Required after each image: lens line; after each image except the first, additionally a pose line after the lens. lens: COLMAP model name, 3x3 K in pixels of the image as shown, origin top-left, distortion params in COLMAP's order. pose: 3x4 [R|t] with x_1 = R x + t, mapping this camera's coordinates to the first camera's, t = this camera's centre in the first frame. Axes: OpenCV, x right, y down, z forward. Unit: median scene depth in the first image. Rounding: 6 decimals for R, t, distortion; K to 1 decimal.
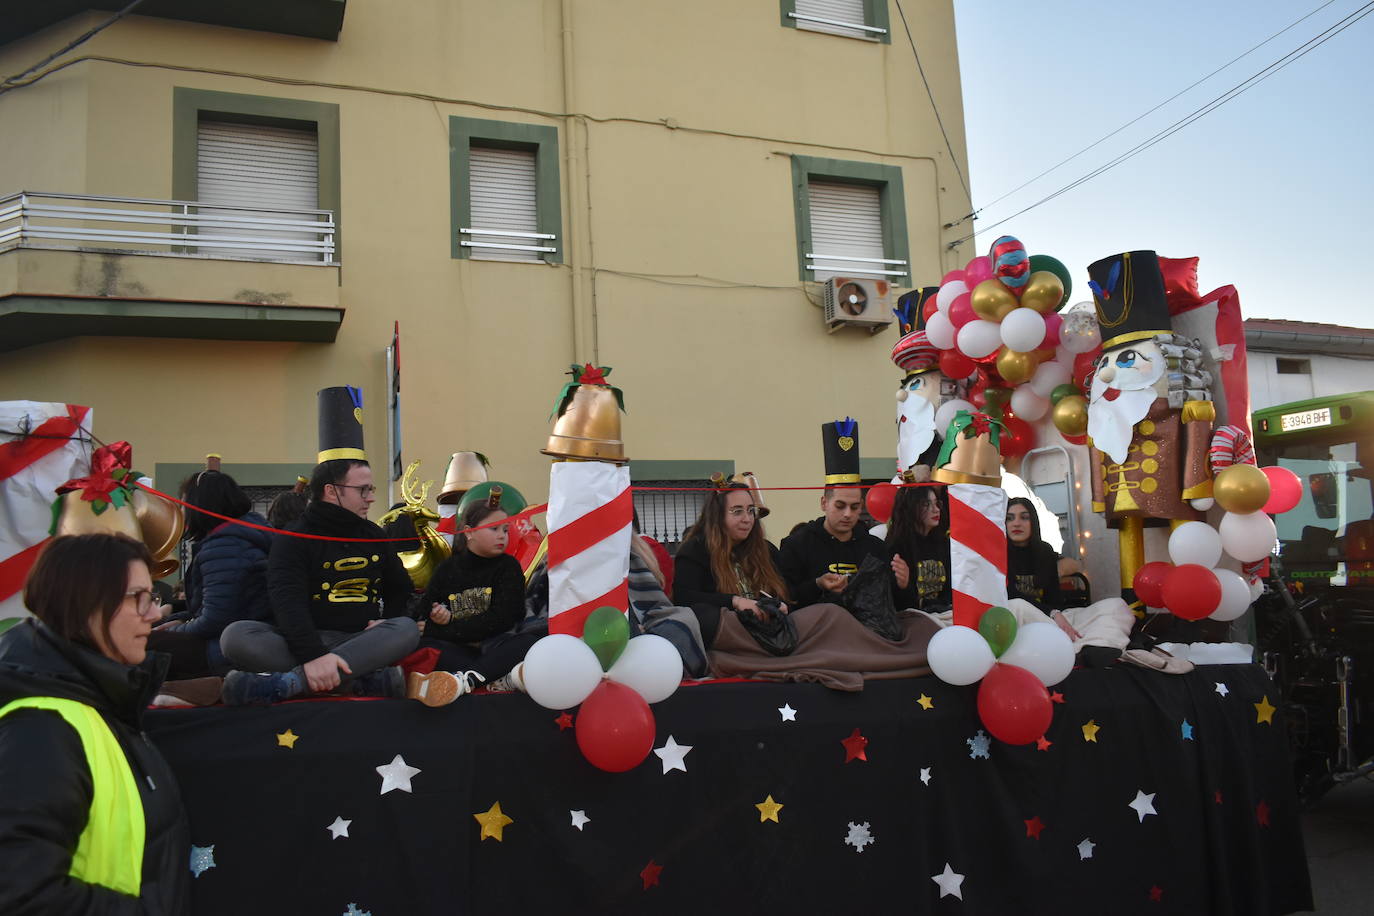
lens RADIAL K [[1063.9, 0, 658.7], [0, 1063.9, 442.8], [0, 0, 1]] dist [-0.013977, 0.011993]
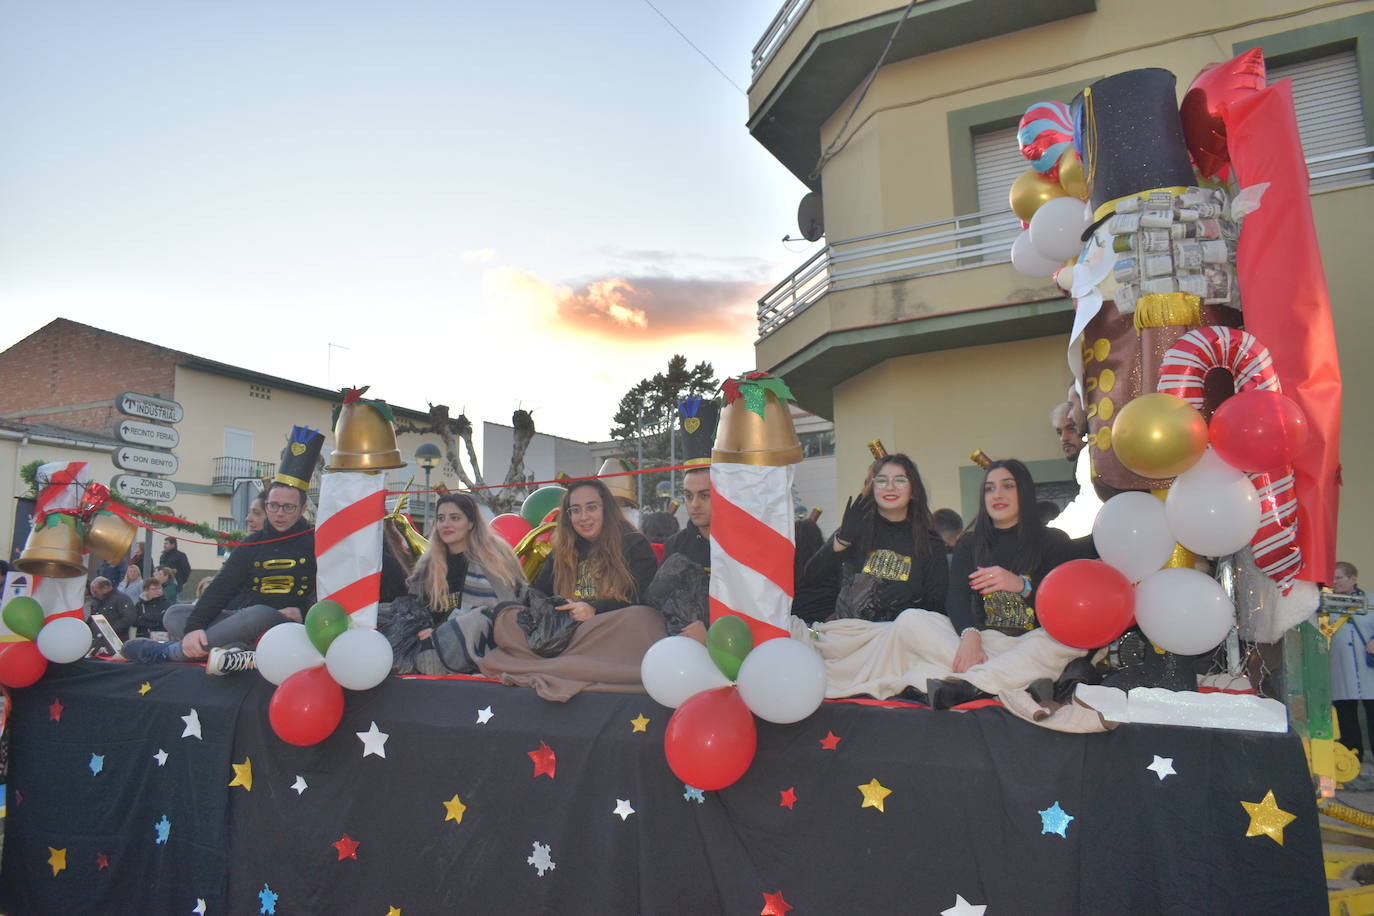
lens RADIAL K [[1063.9, 0, 692.3], [0, 1063.9, 464.2], [0, 0, 1]] dist [-0.013977, 0.011993]
pose [[0.667208, -0.071453, -0.741436, 0.129554], [0.091951, 0.995676, -0.013210, 0.007312], [0.739174, -0.059362, 0.670894, 0.066177]]
